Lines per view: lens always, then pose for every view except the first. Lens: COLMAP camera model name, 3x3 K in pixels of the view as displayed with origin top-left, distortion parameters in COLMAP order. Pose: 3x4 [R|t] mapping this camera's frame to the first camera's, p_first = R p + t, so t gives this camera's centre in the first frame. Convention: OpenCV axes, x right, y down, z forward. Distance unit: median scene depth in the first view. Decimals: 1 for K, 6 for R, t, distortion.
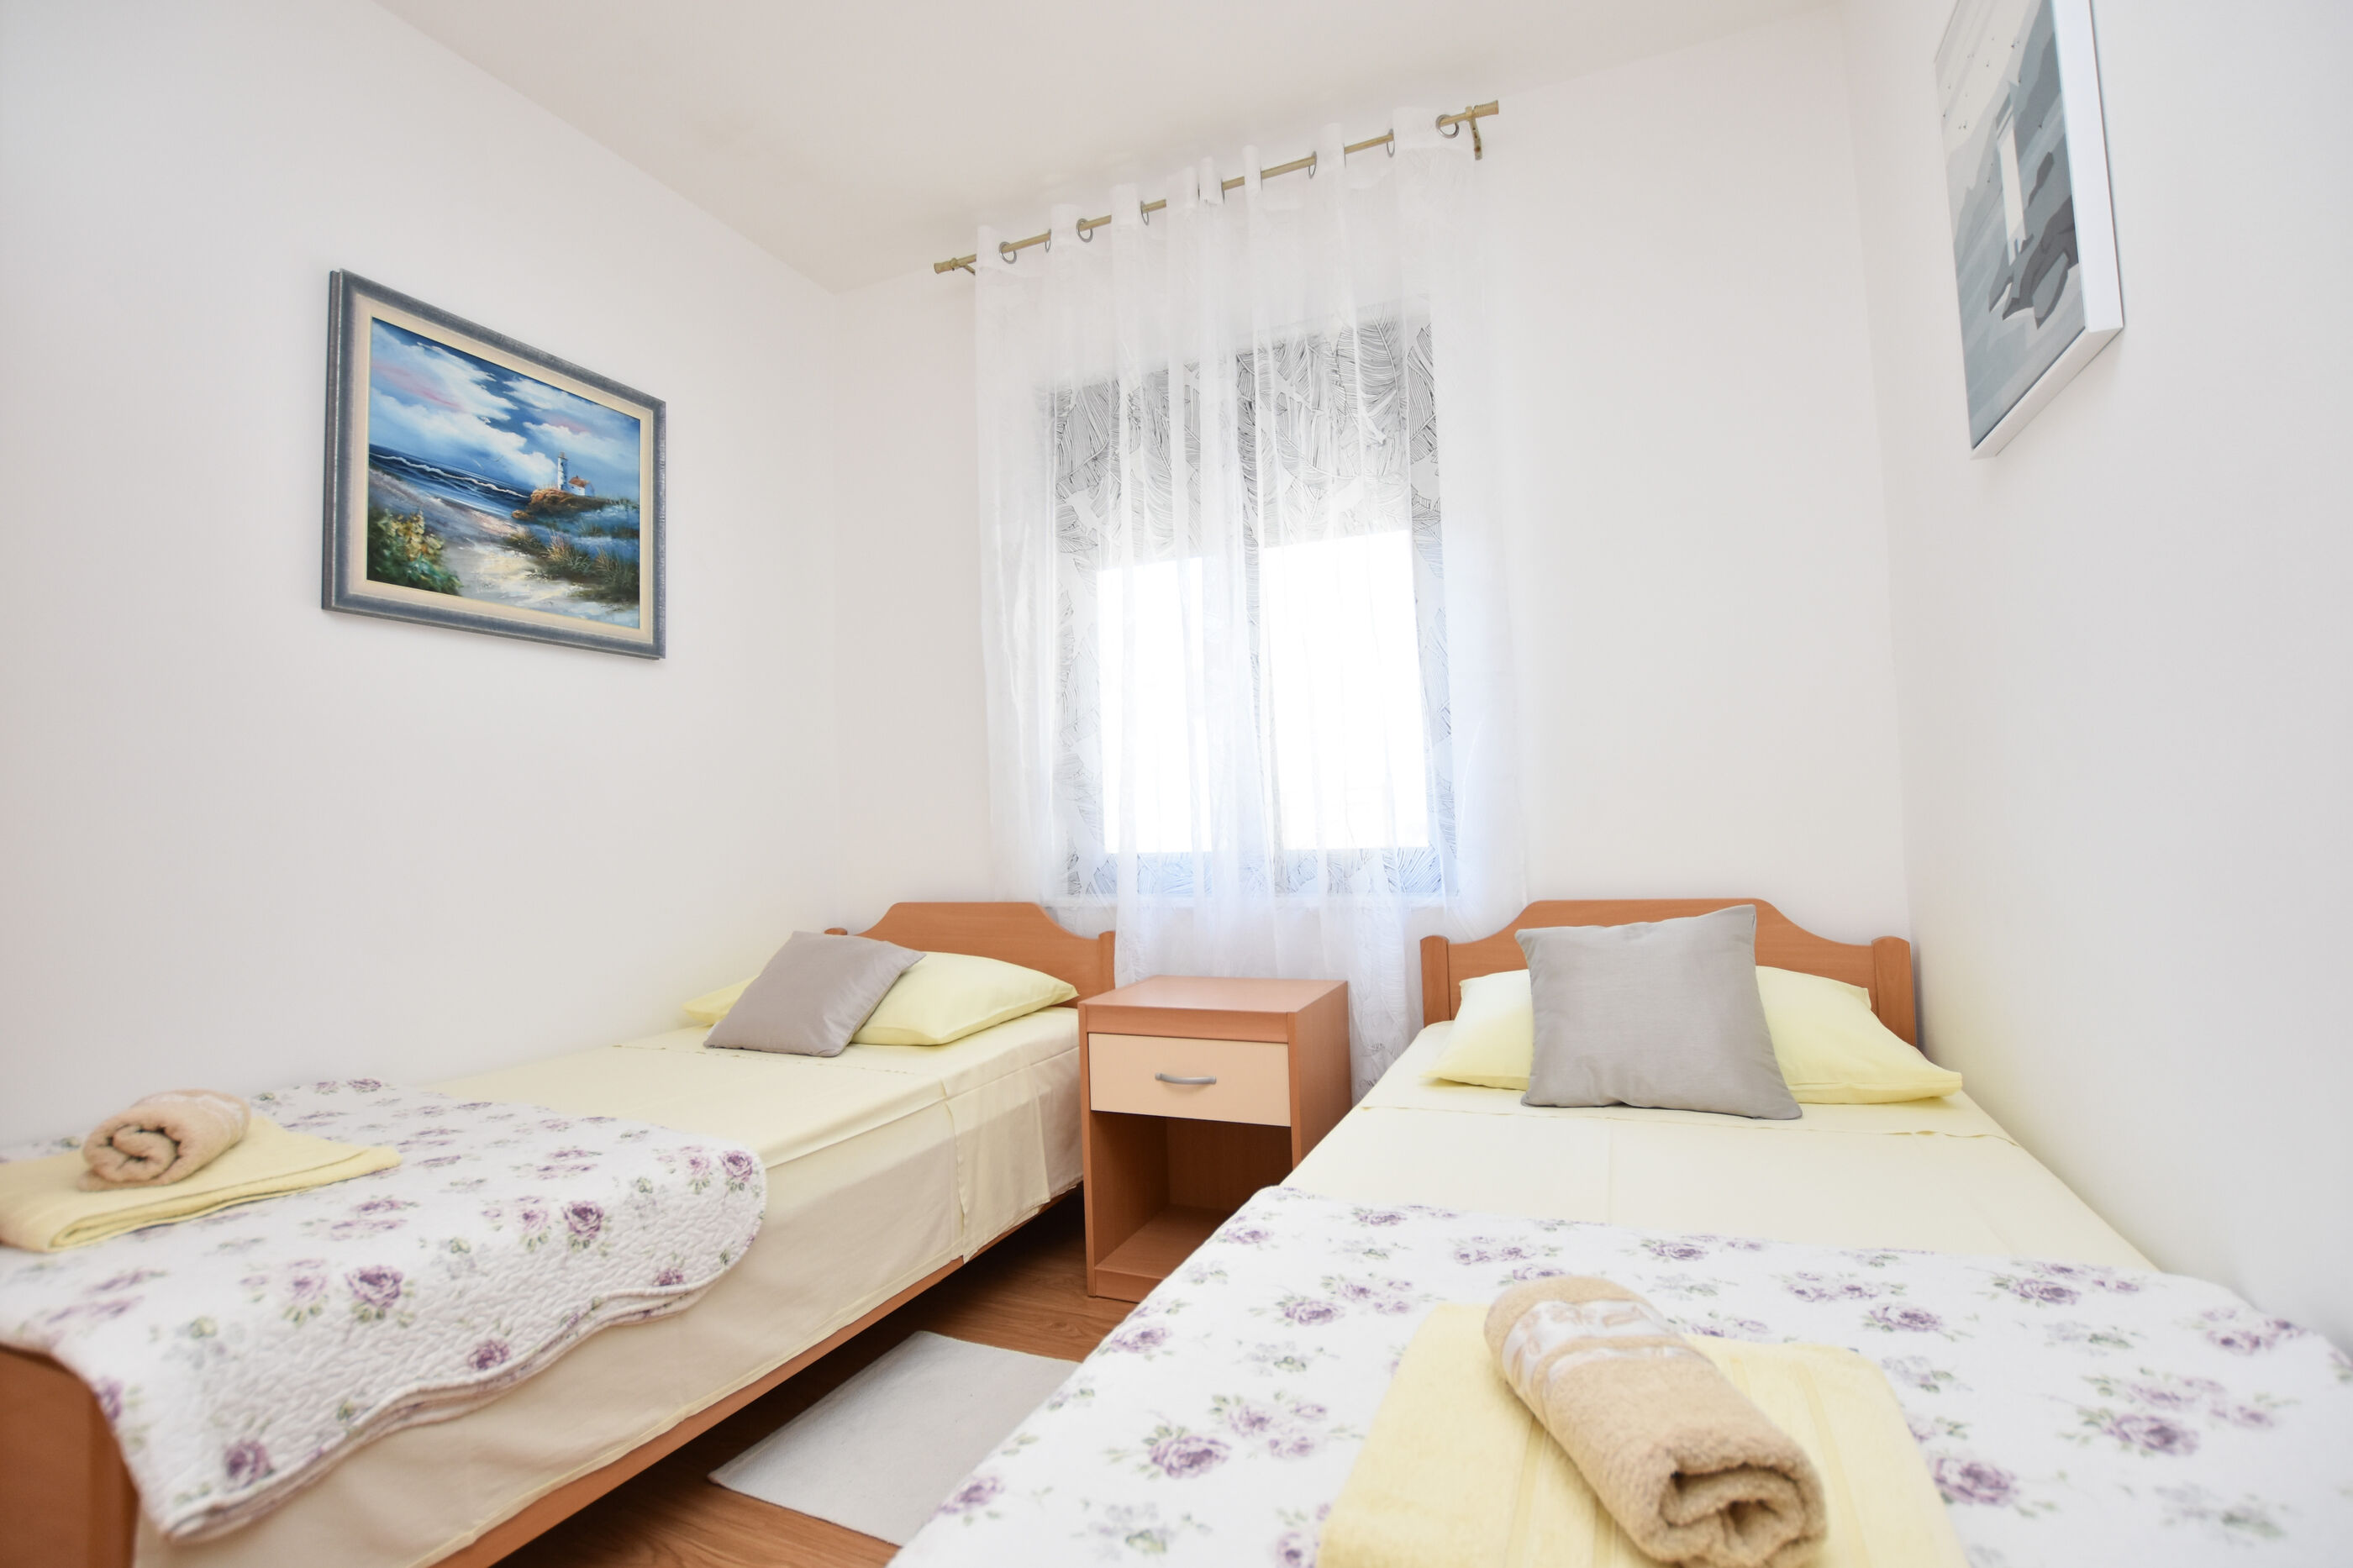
lens RADIAL K [[1087.2, 0, 1182.3], [0, 1087.2, 776.3], [0, 0, 1]] dist [-0.029194, 0.000499]
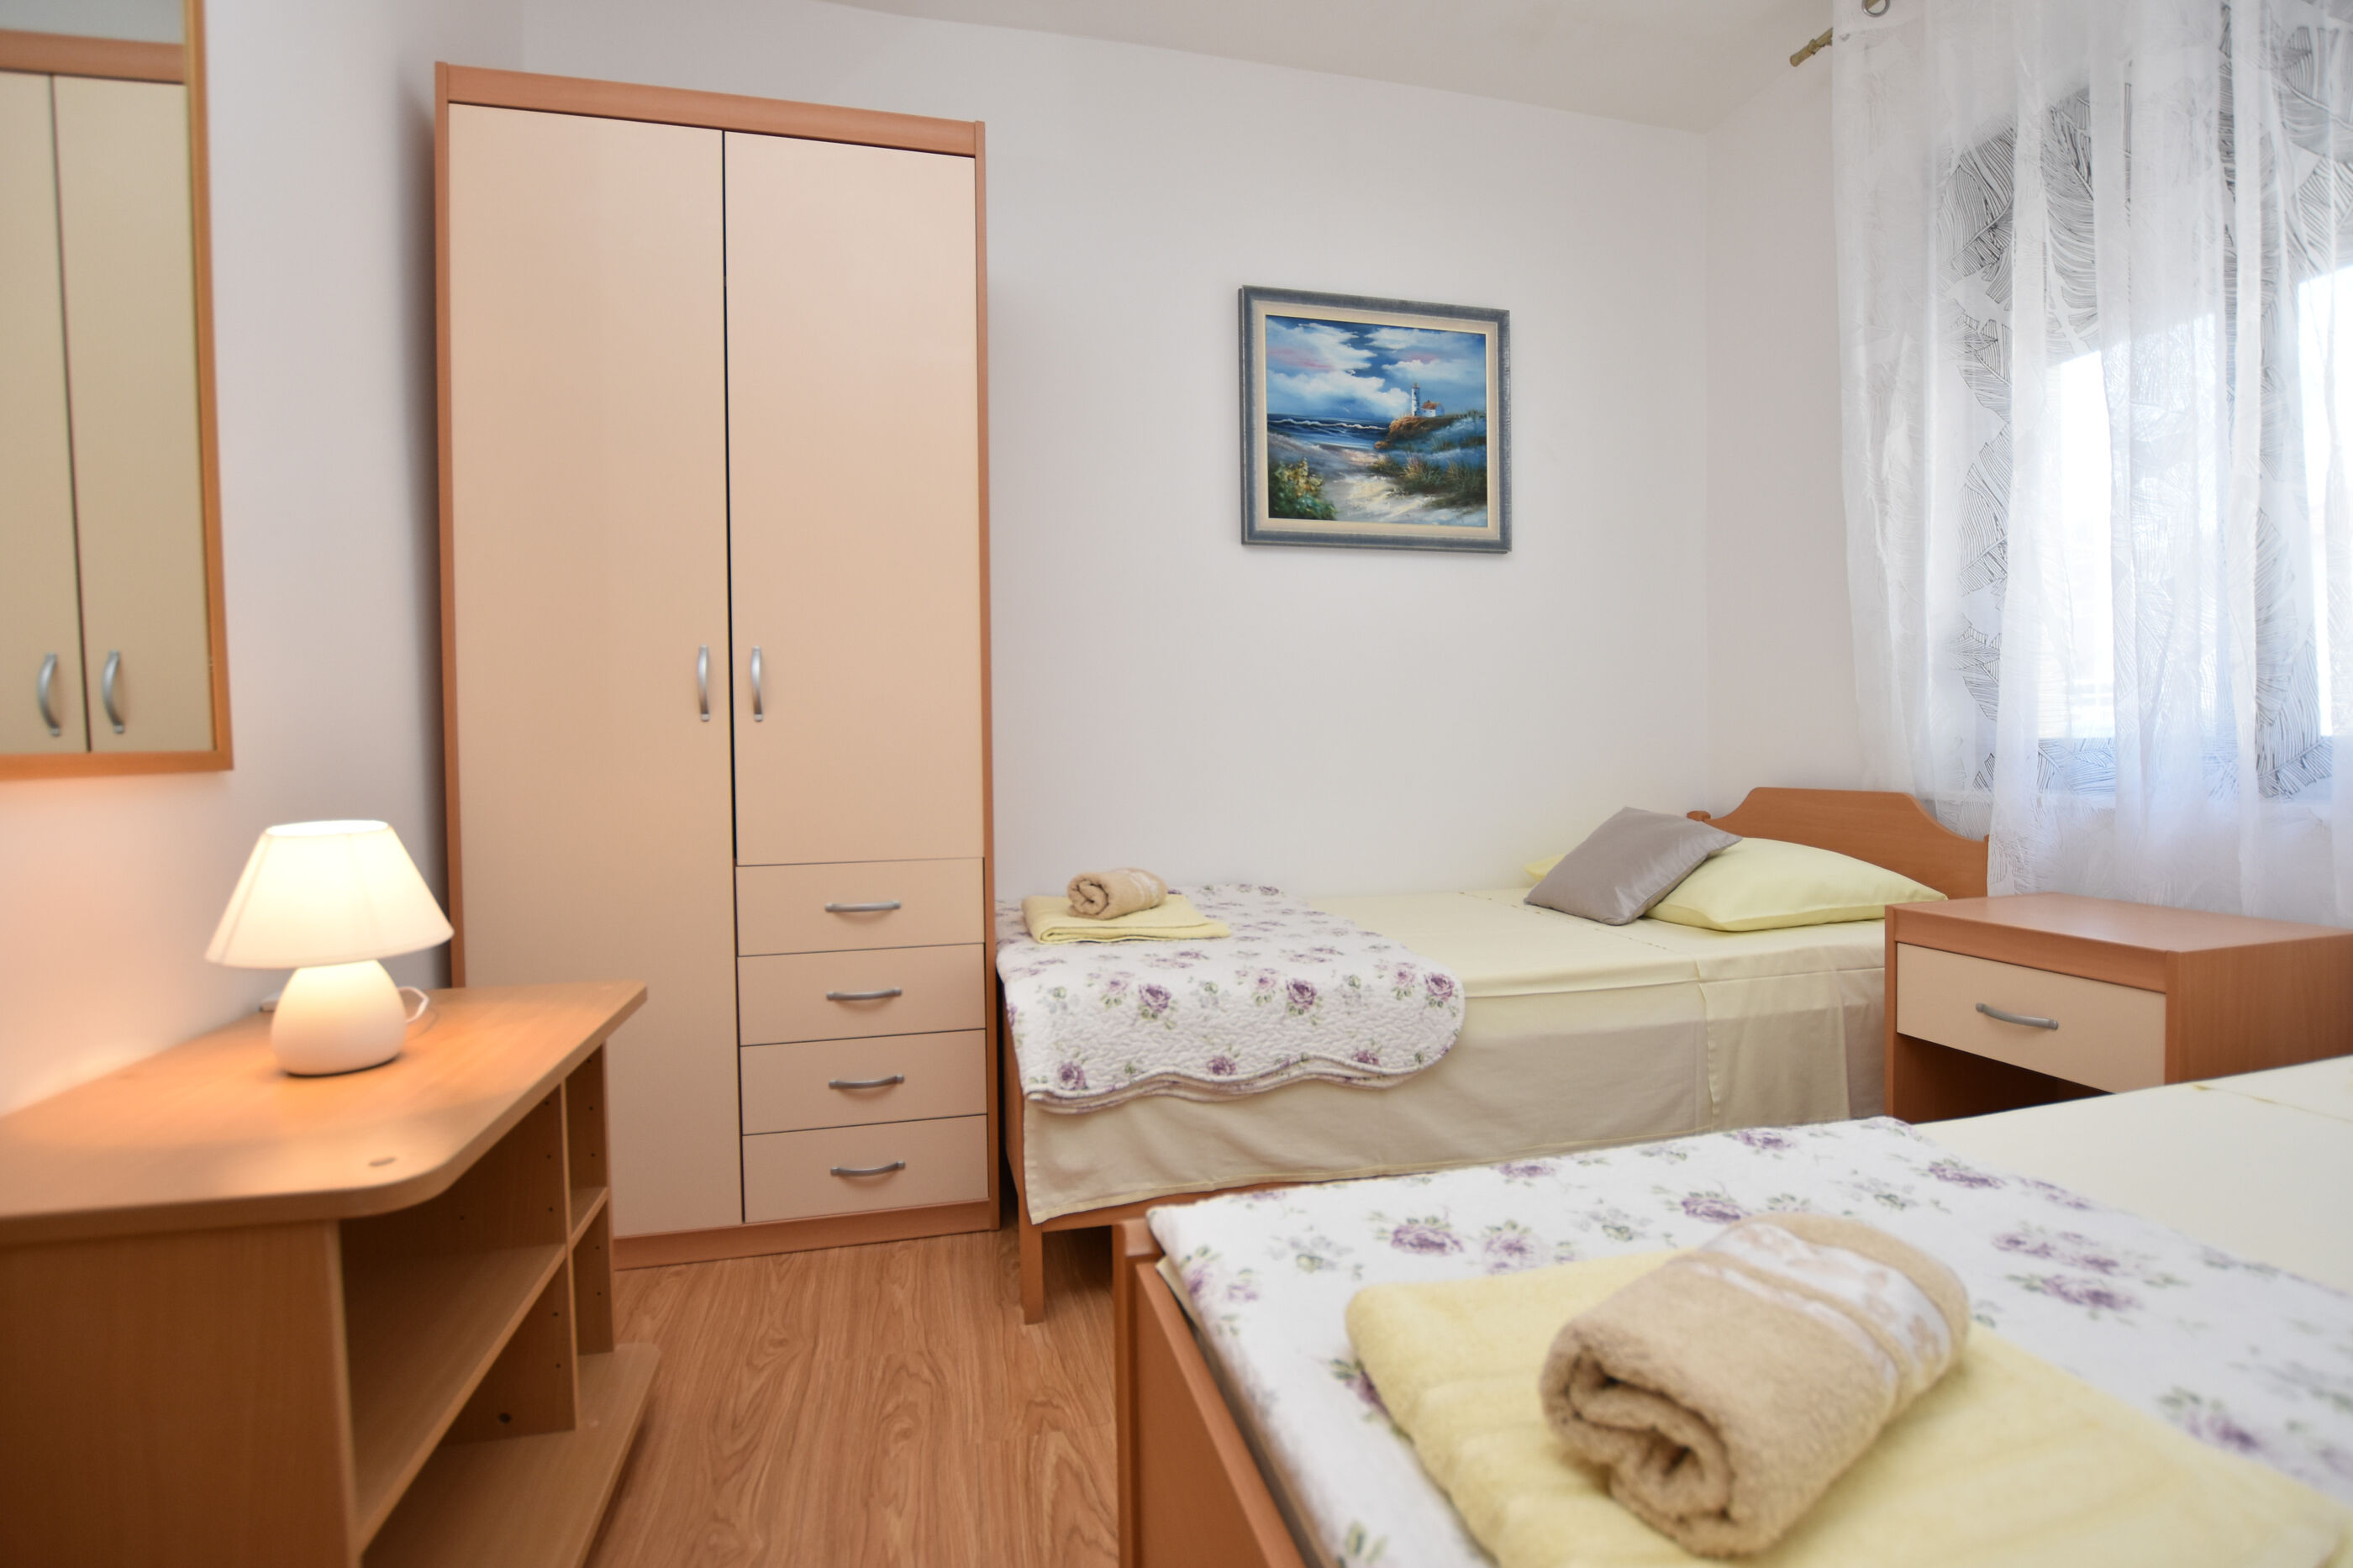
lens RADIAL K [[1092.1, 0, 1174.7], [0, 1092.1, 780.0], [0, 0, 1]] dist [-0.034210, 0.004715]
pose [[0.601061, 0.045111, -0.797929, 0.252208], [0.032875, 0.996165, 0.081082, 0.026002], [0.798527, -0.074967, 0.597273, 0.064826]]
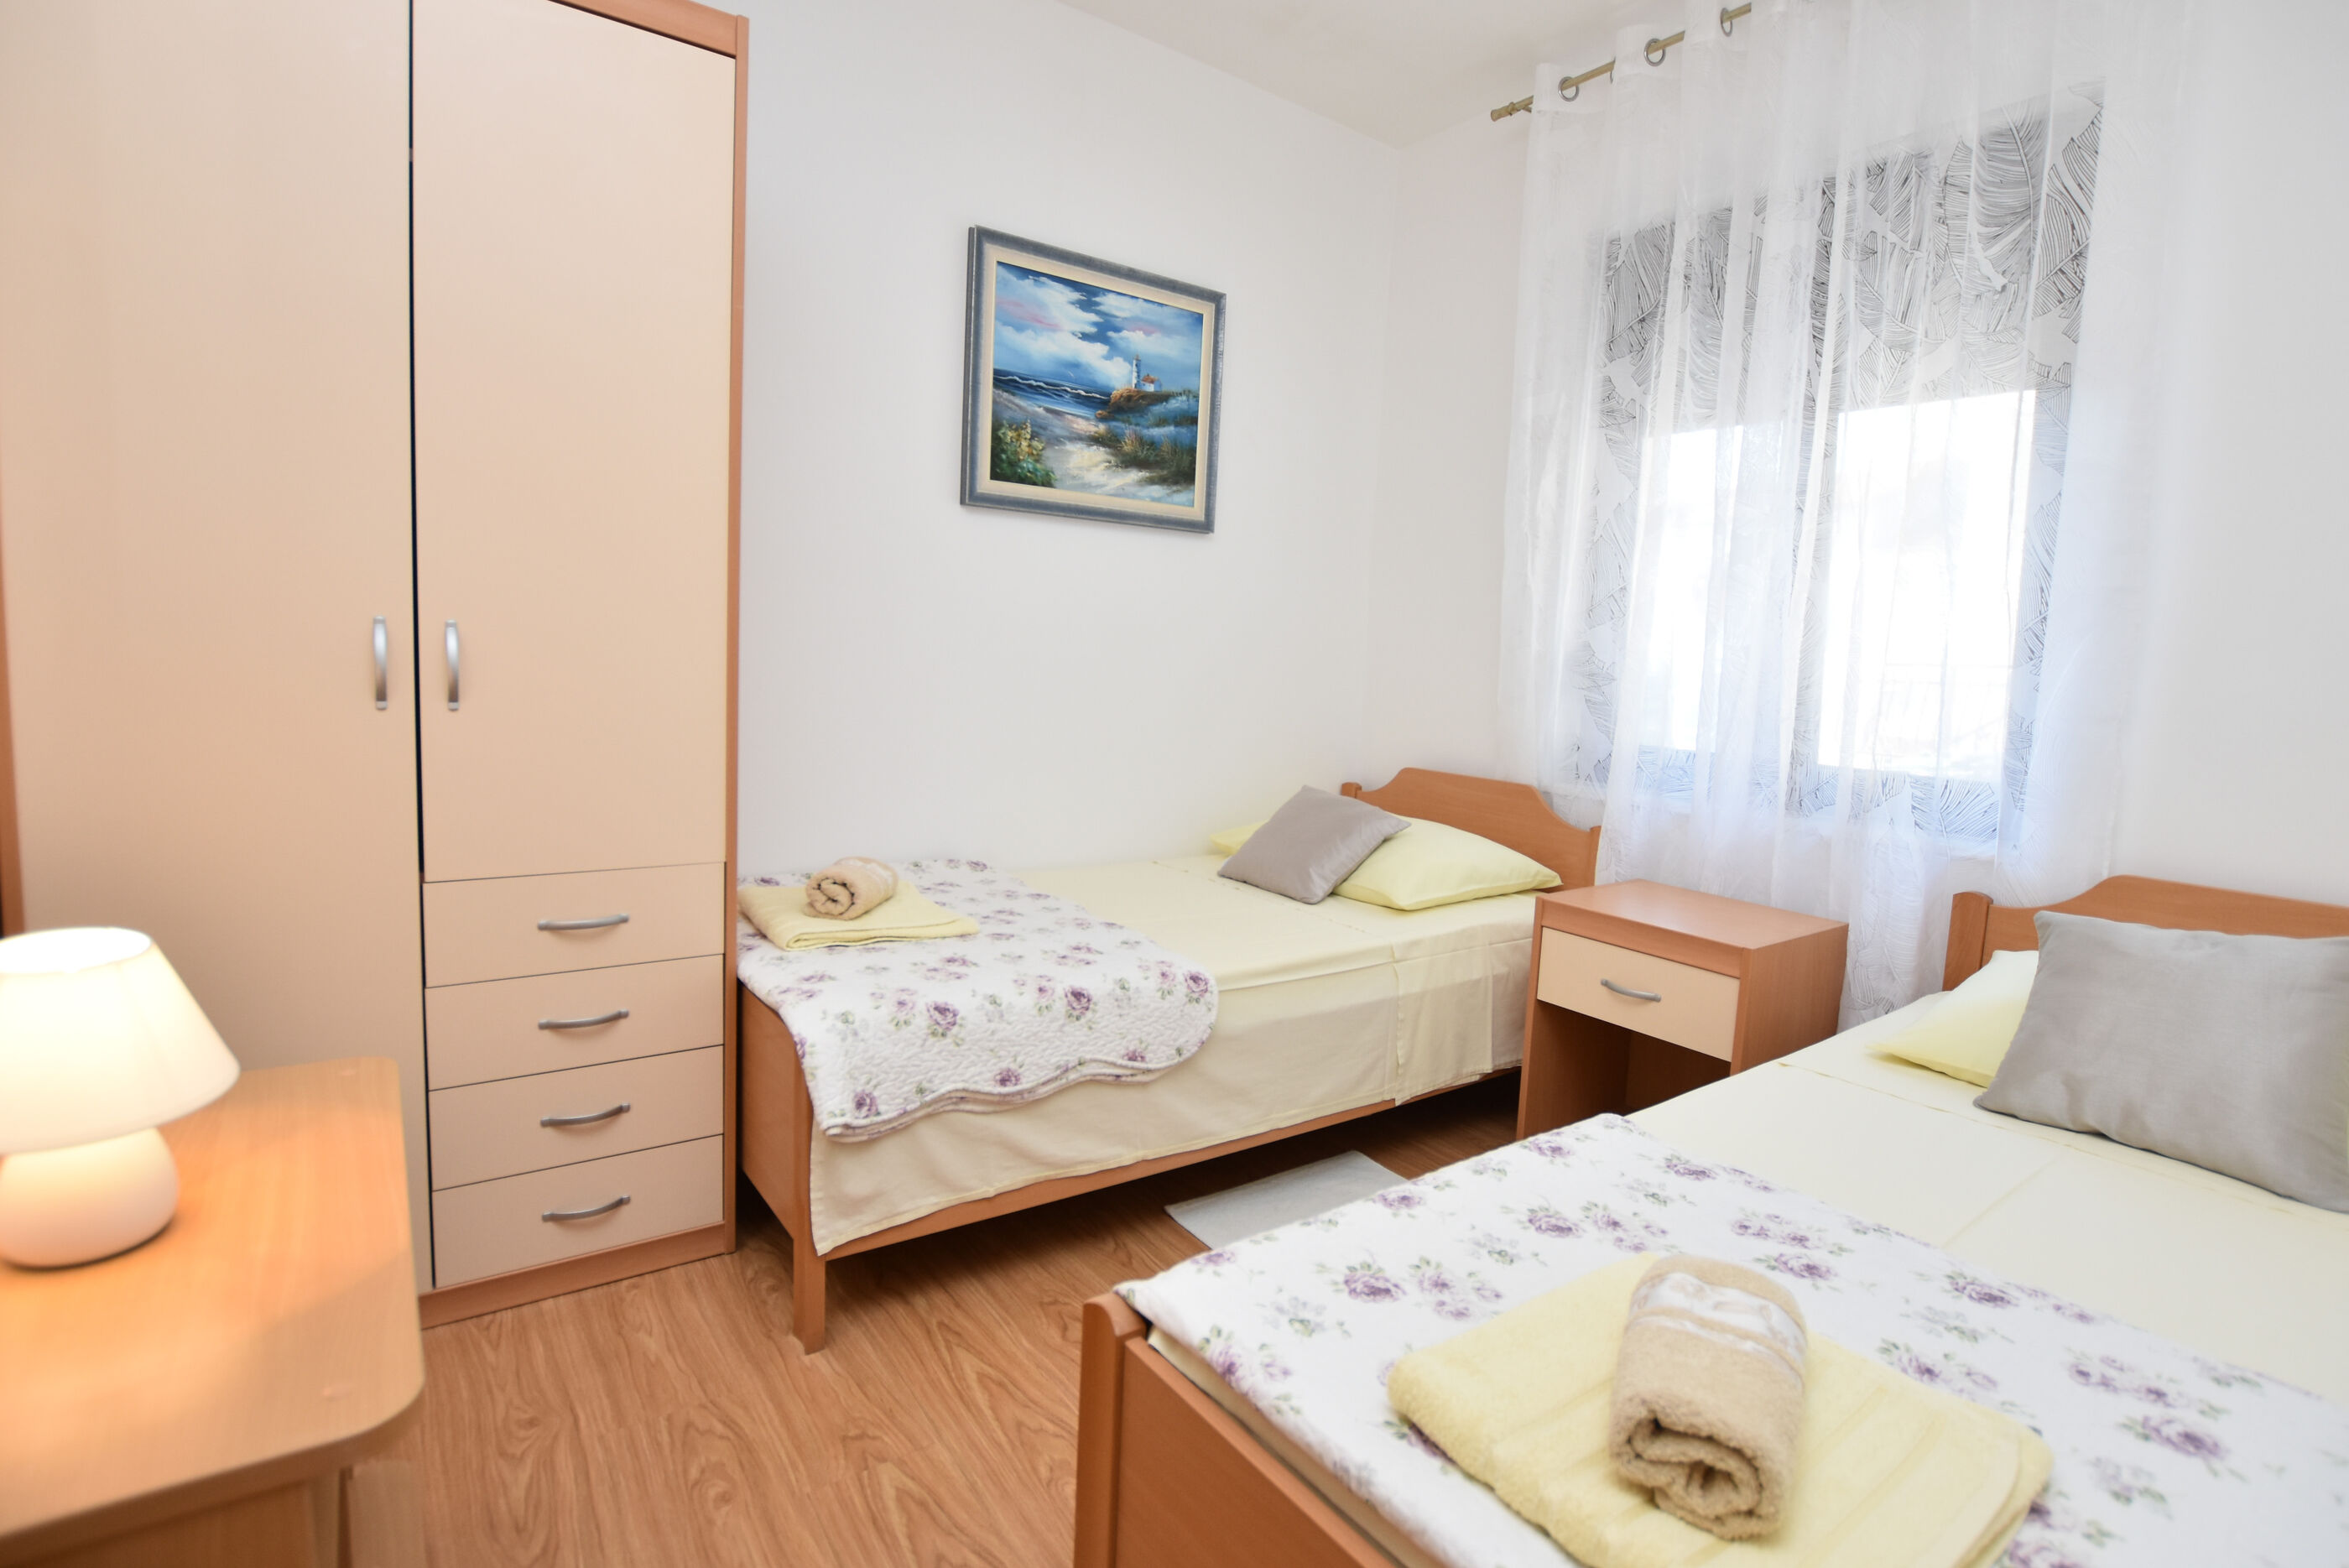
lens RADIAL K [[1142.3, 0, 1176.6], [0, 1142.3, 776.4], [0, 0, 1]] dist [-0.036301, 0.006448]
pose [[0.854794, 0.128374, -0.502839, 0.148155], [-0.048875, 0.984530, 0.168264, -0.070816], [0.516660, -0.119255, 0.847845, -0.076186]]
